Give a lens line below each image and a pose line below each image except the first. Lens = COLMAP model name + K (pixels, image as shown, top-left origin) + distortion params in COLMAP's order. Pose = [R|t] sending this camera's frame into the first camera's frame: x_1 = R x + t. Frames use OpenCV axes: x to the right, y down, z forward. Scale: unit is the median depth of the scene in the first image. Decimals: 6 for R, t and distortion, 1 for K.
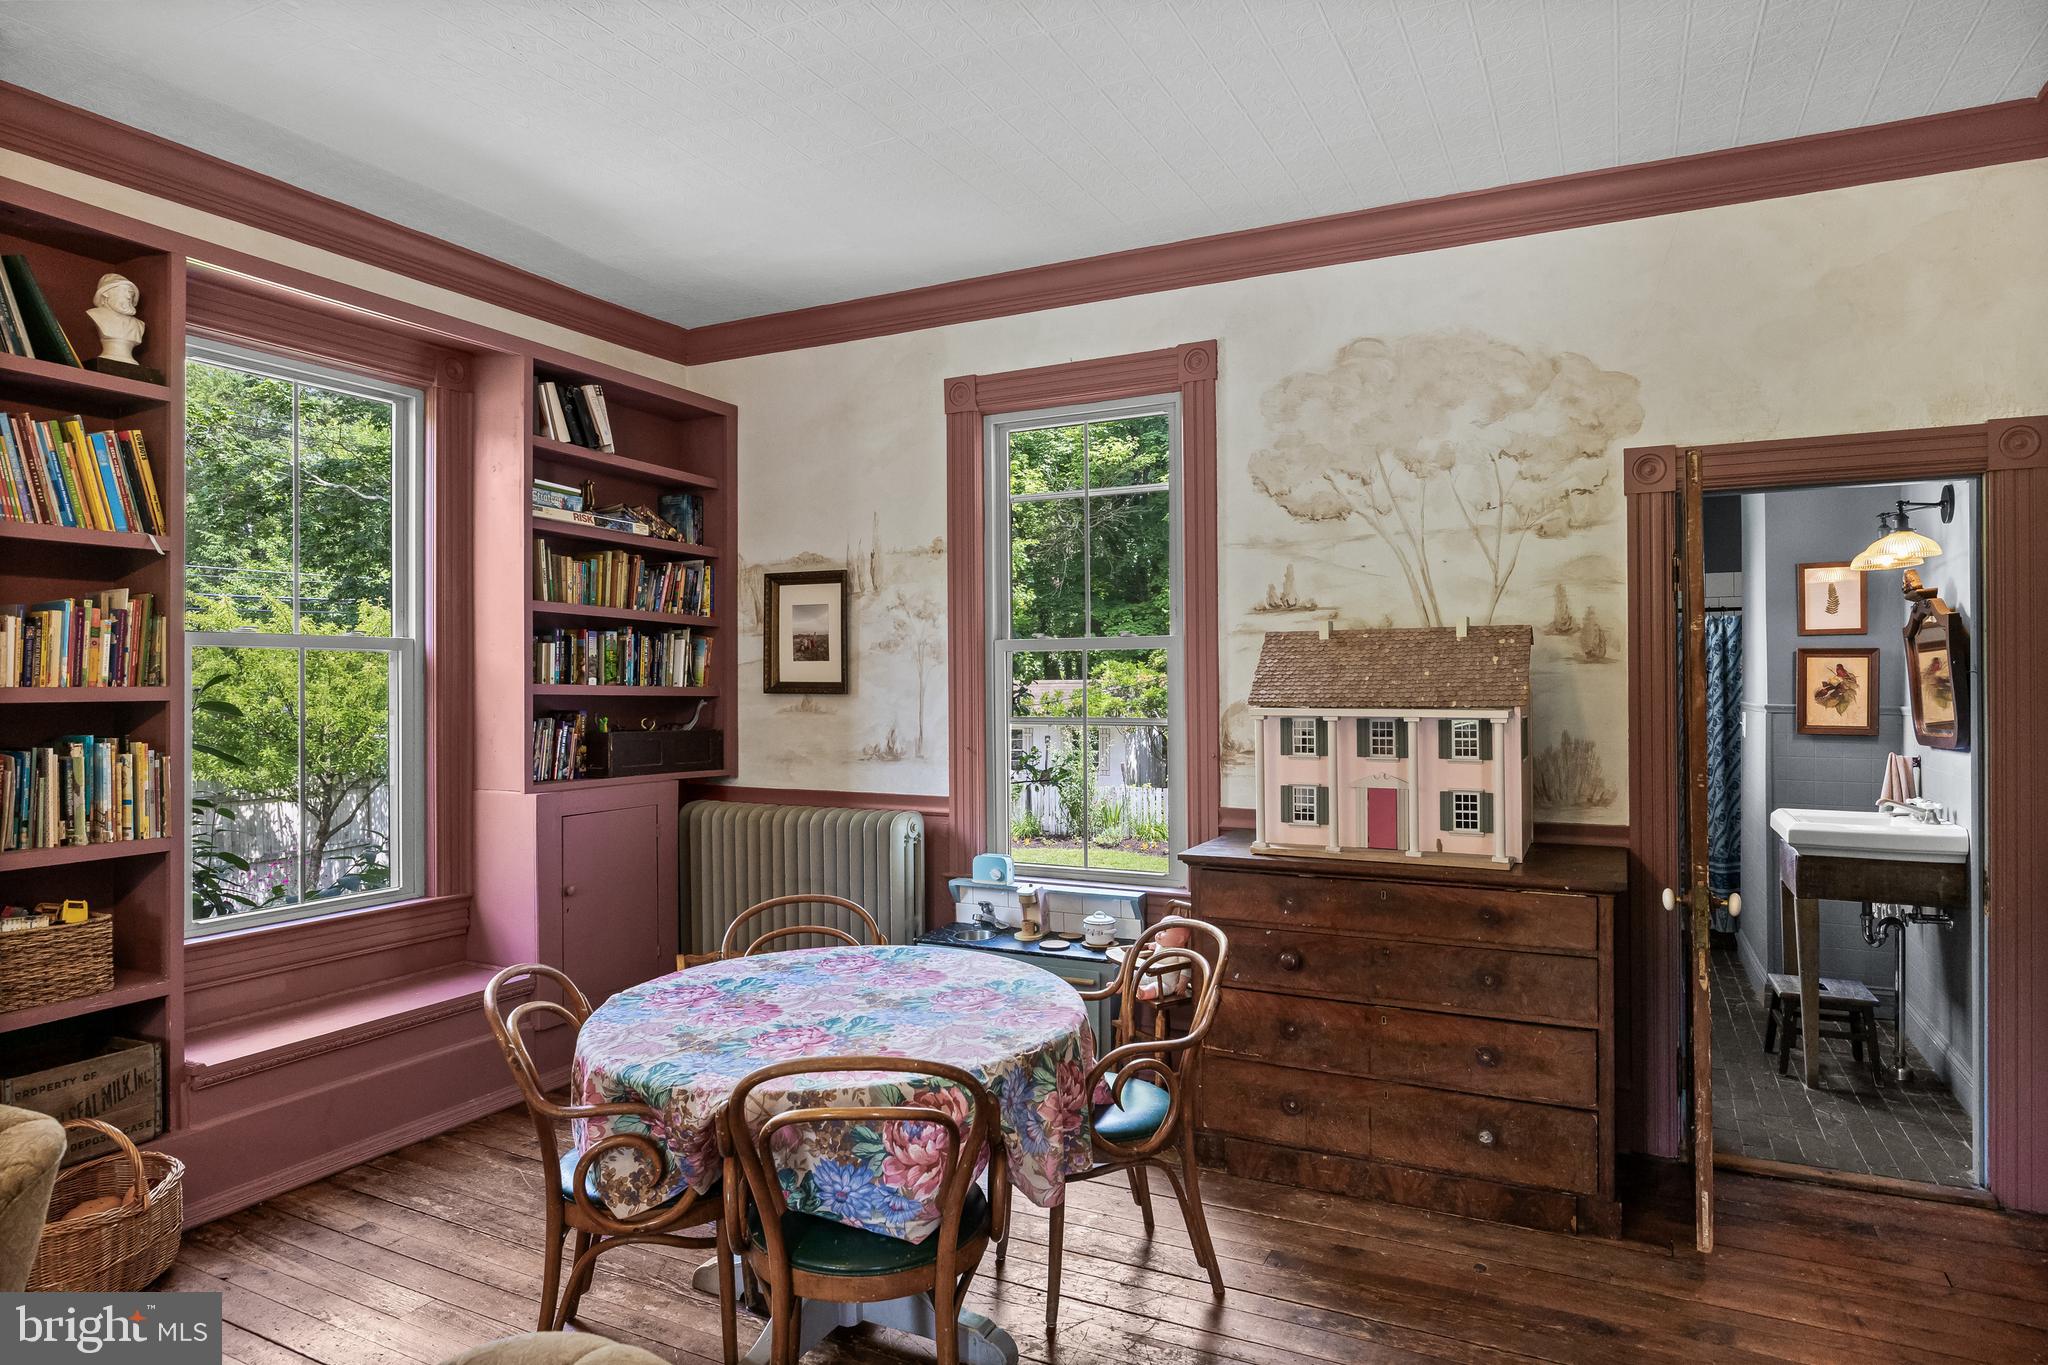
lens RADIAL K [[1202.5, 0, 1024.2], [0, 1202.5, 687.2], [0, 0, 1]] dist [-0.005201, -0.000657]
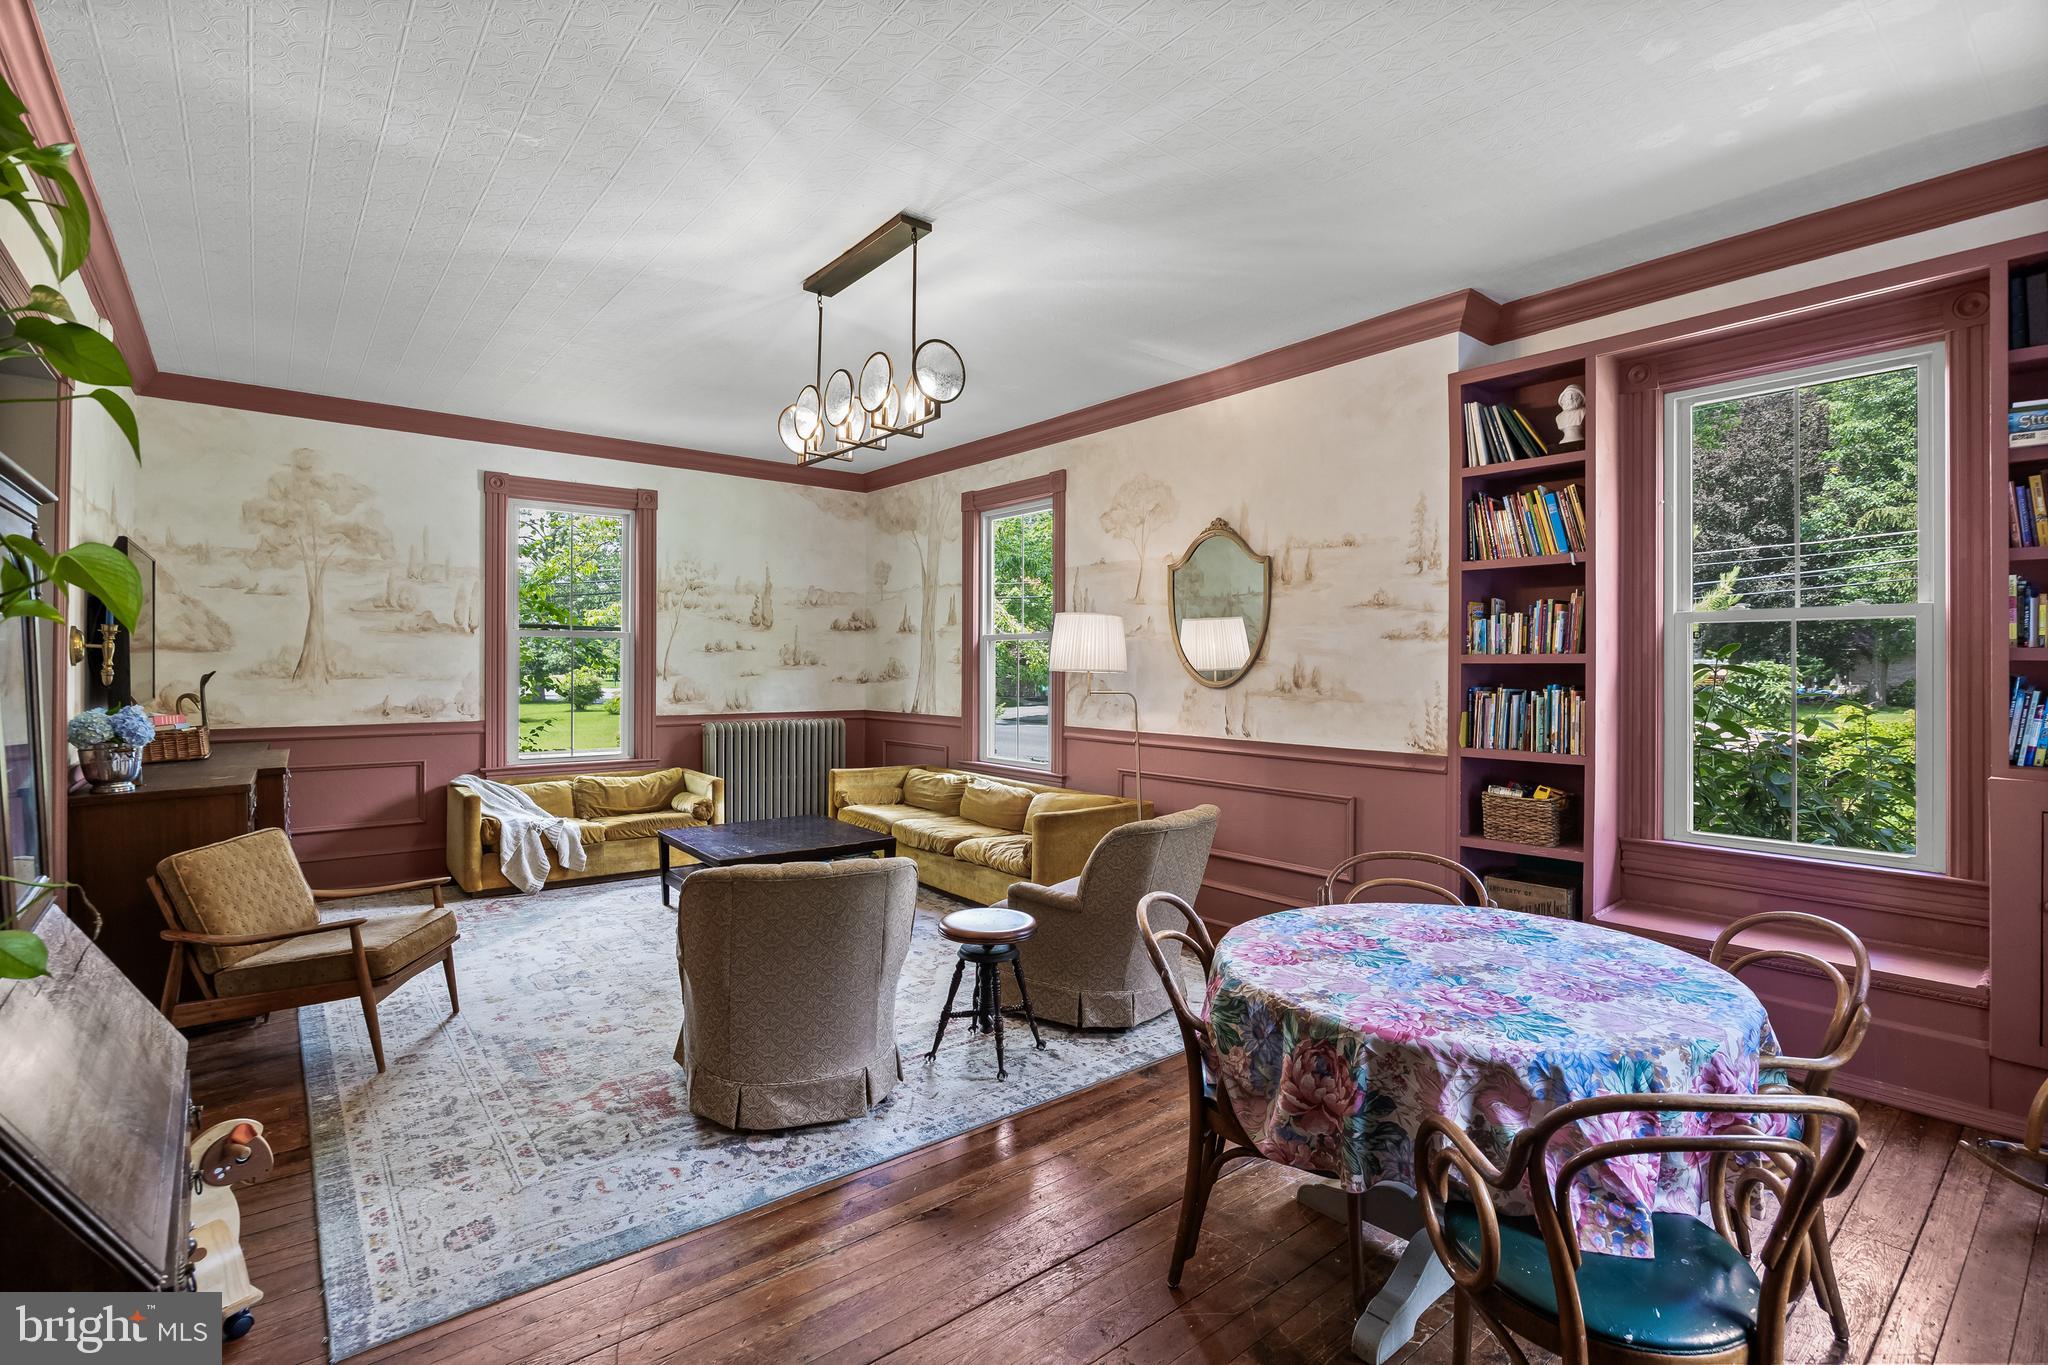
lens RADIAL K [[932.3, 0, 1026.8], [0, 932.3, 667.1], [0, 0, 1]] dist [0.001843, 0.000207]
pose [[-0.405841, 0.007010, -0.913917, 0.710197], [0.000723, 0.999973, 0.007349, 0.008165], [0.913943, 0.002322, -0.405835, 0.970440]]
